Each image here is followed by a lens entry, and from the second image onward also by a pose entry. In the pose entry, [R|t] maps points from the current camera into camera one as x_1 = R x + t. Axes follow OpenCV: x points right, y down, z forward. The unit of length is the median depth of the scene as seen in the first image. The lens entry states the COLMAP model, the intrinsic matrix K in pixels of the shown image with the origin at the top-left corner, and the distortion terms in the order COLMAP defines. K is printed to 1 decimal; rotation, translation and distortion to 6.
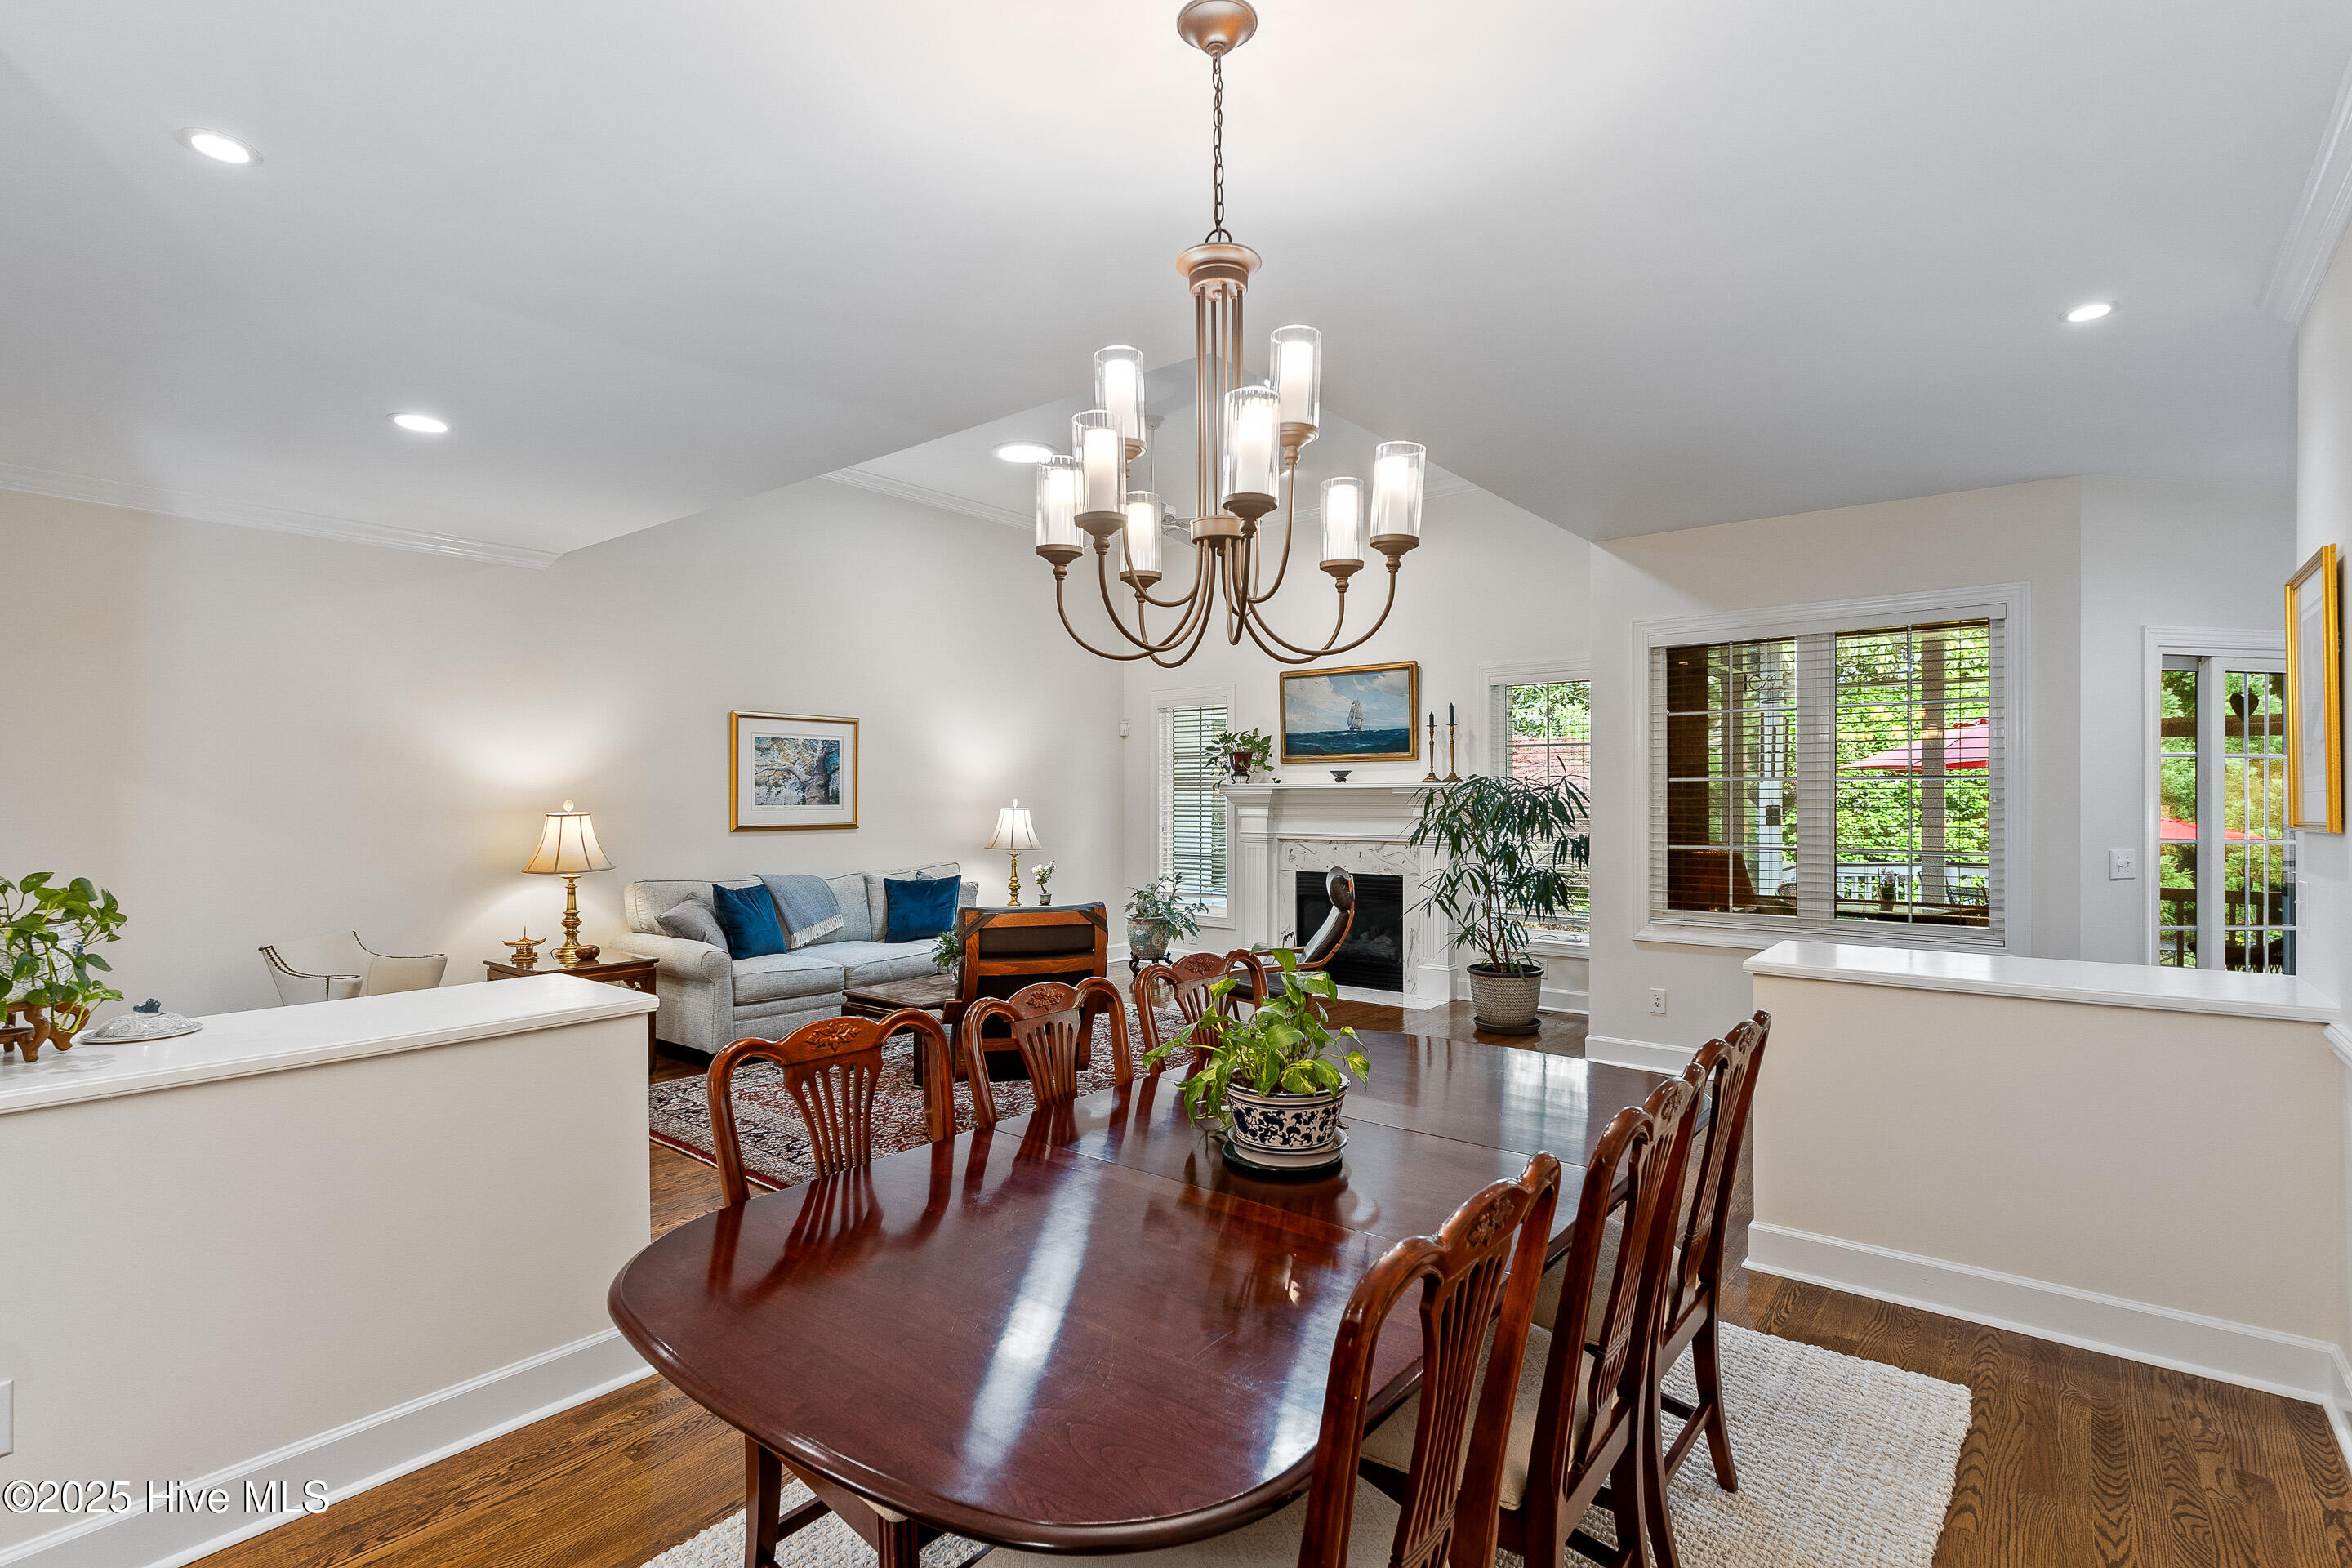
lens RADIAL K [[1123.7, 0, 1169.3], [0, 1123.7, 788.3], [0, 0, 1]] dist [-0.005410, -0.000010]
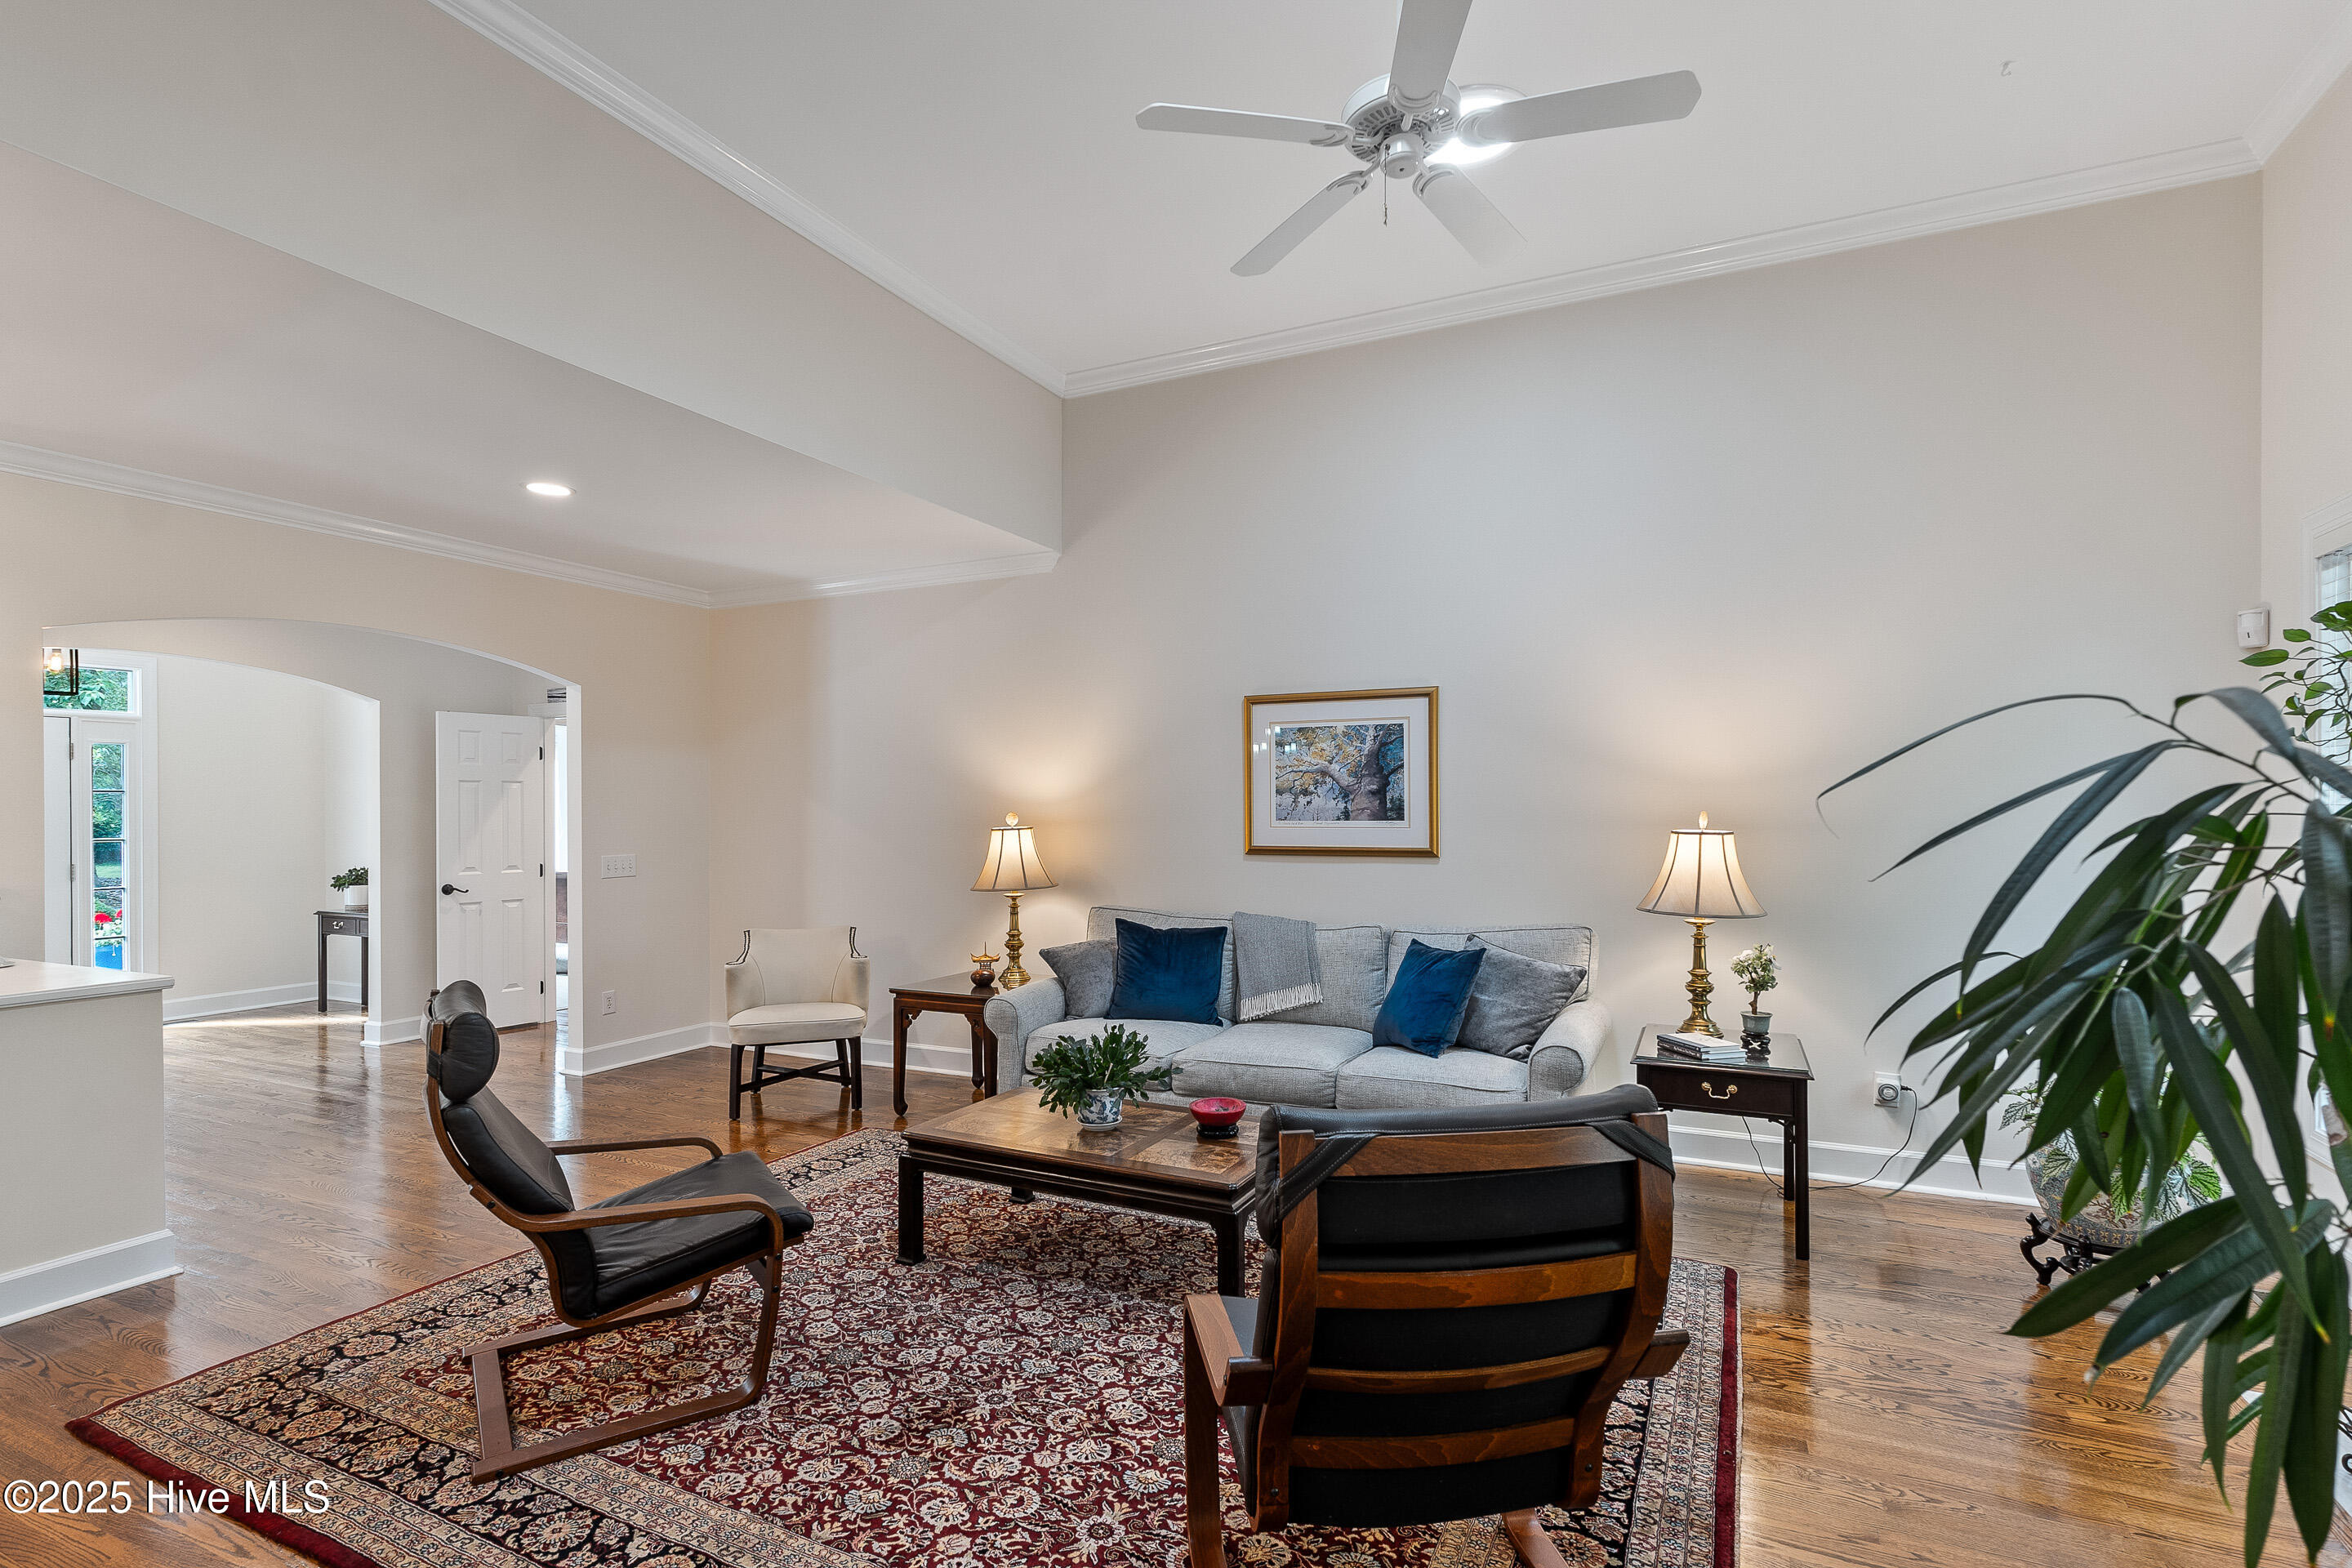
lens RADIAL K [[1123.7, 0, 1183.7], [0, 1123.7, 799.2], [0, 0, 1]] dist [-0.005410, -0.000010]
pose [[0.233023, -0.002907, -0.972467, 0.313012], [0.011120, 0.999938, -0.000325, 0.000755], [0.972408, -0.010738, 0.233041, 0.696198]]
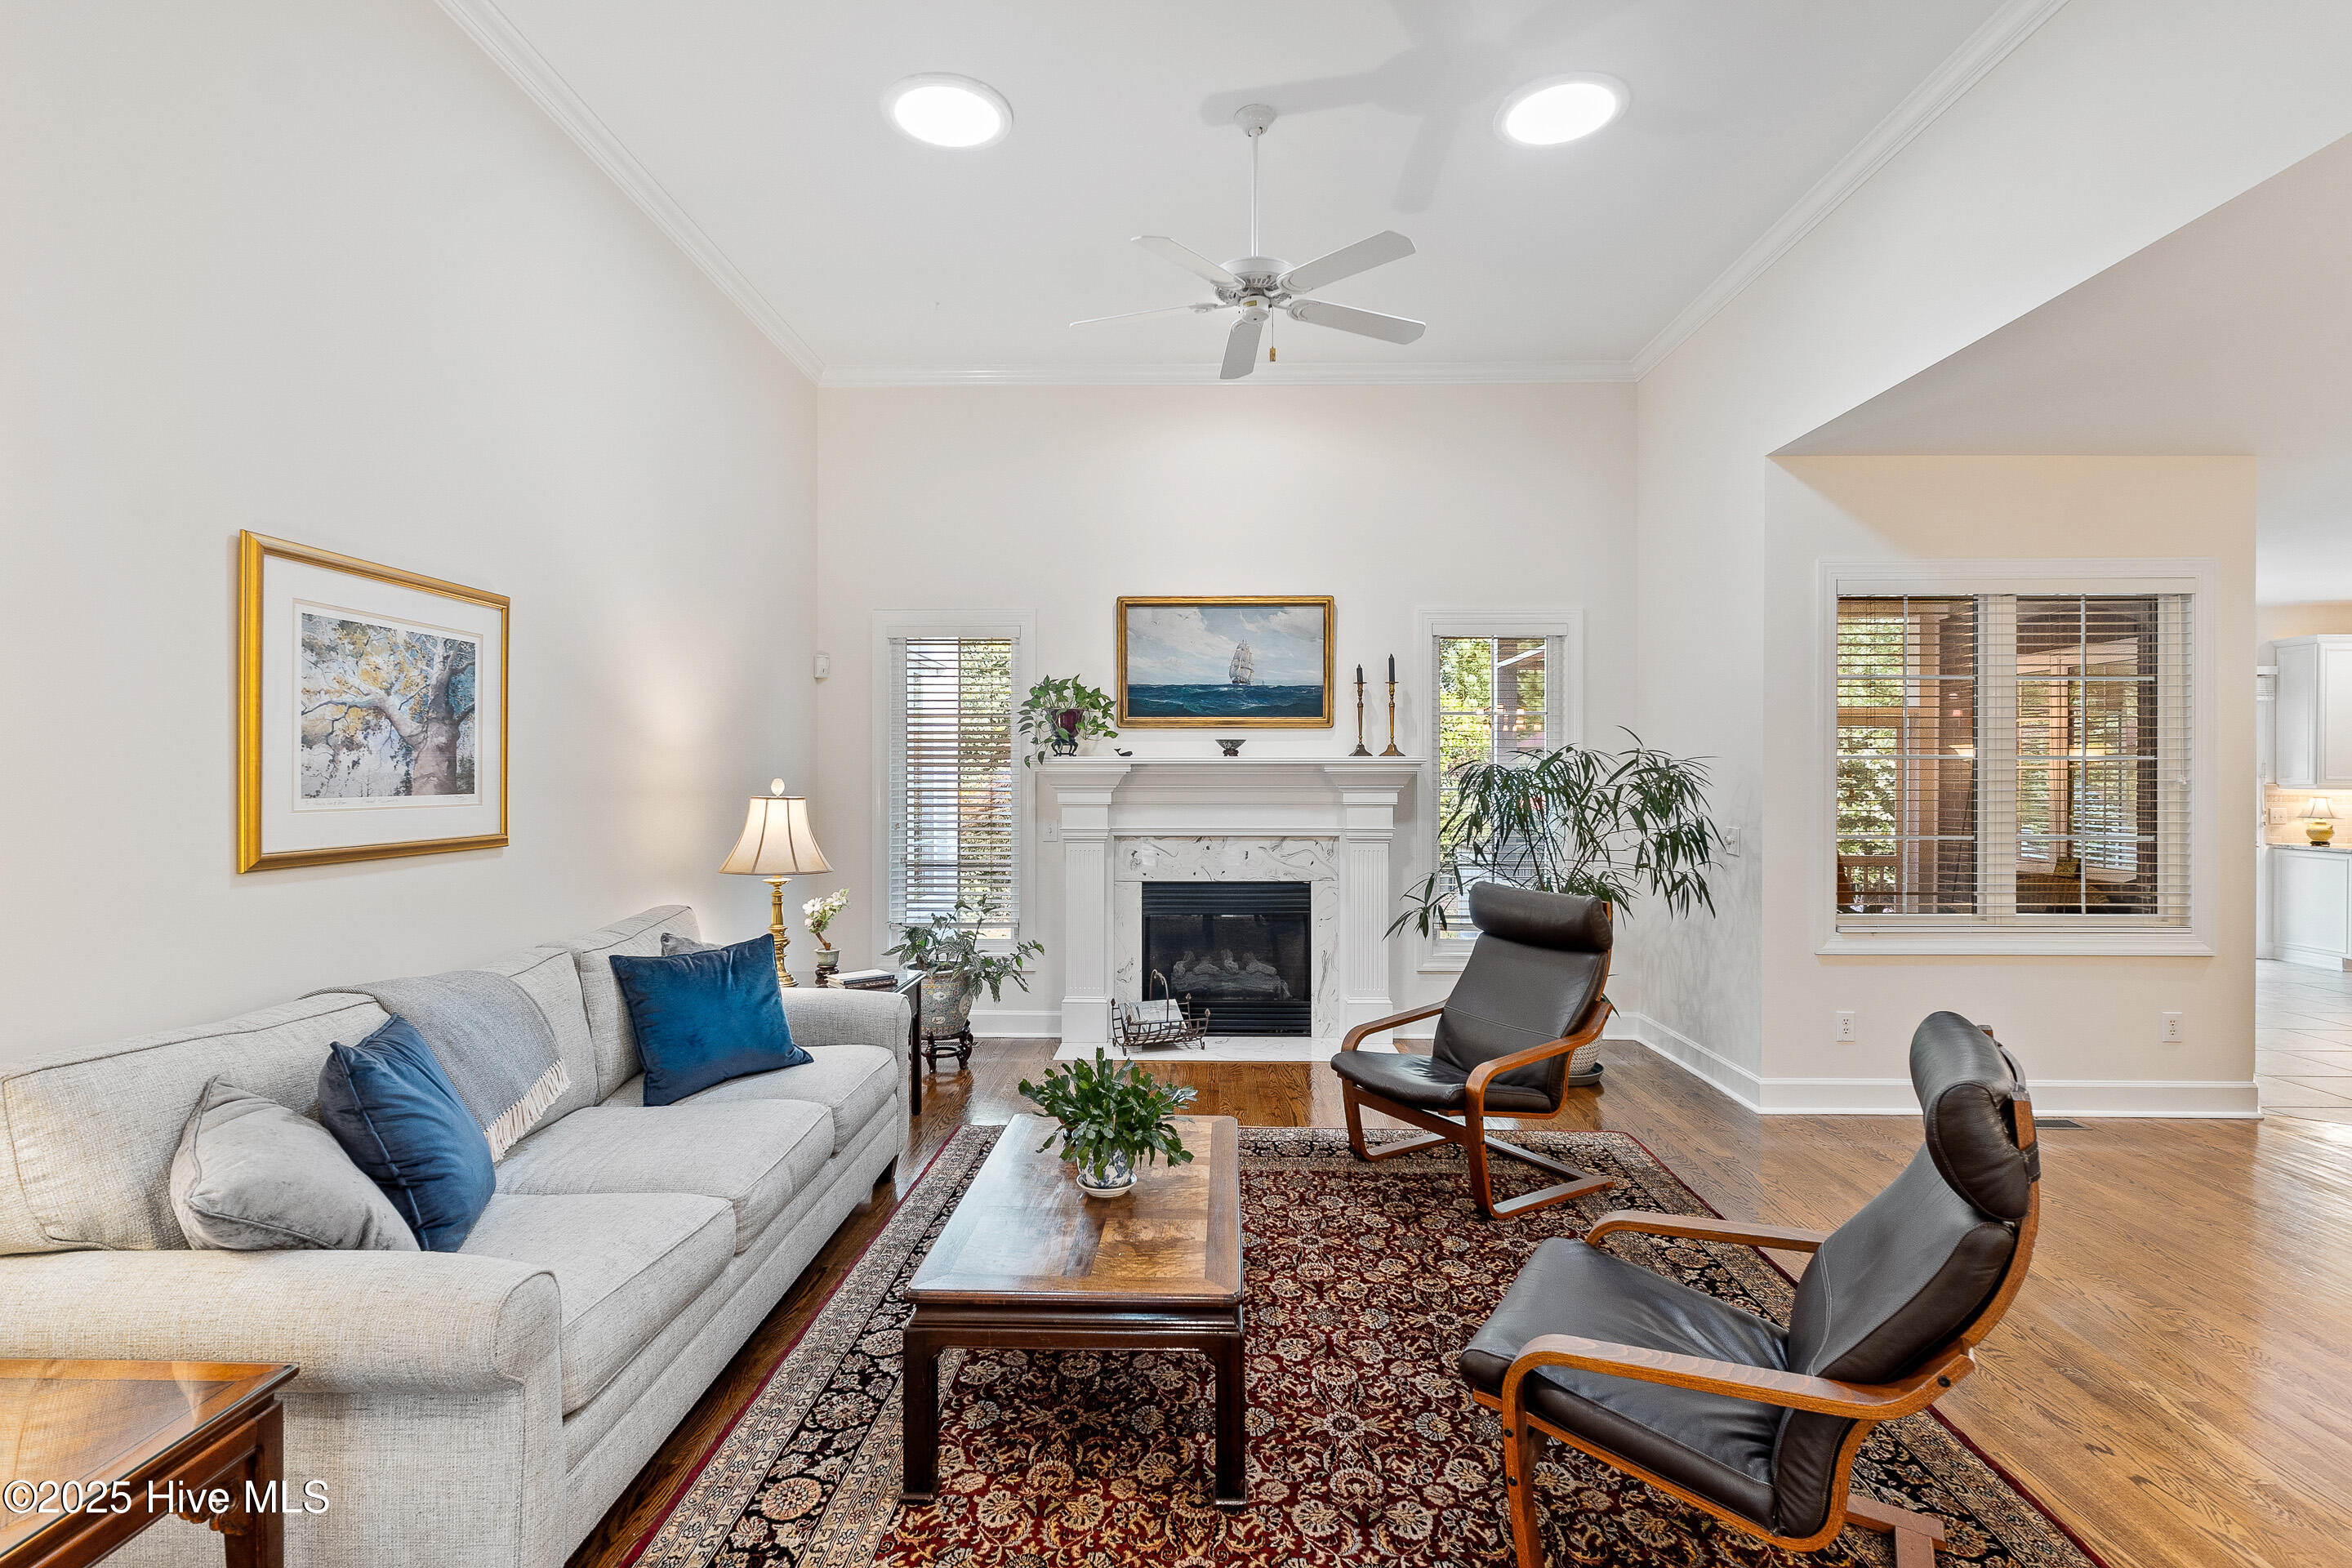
lens RADIAL K [[1123.7, 0, 1184.0], [0, 1123.7, 774.5], [0, 0, 1]] dist [-0.005410, -0.000010]
pose [[0.788157, 0.002680, 0.615469, -0.333226], [-0.007793, 0.999954, 0.005625, 0.002851], [-0.615425, -0.009230, 0.788141, 0.481074]]
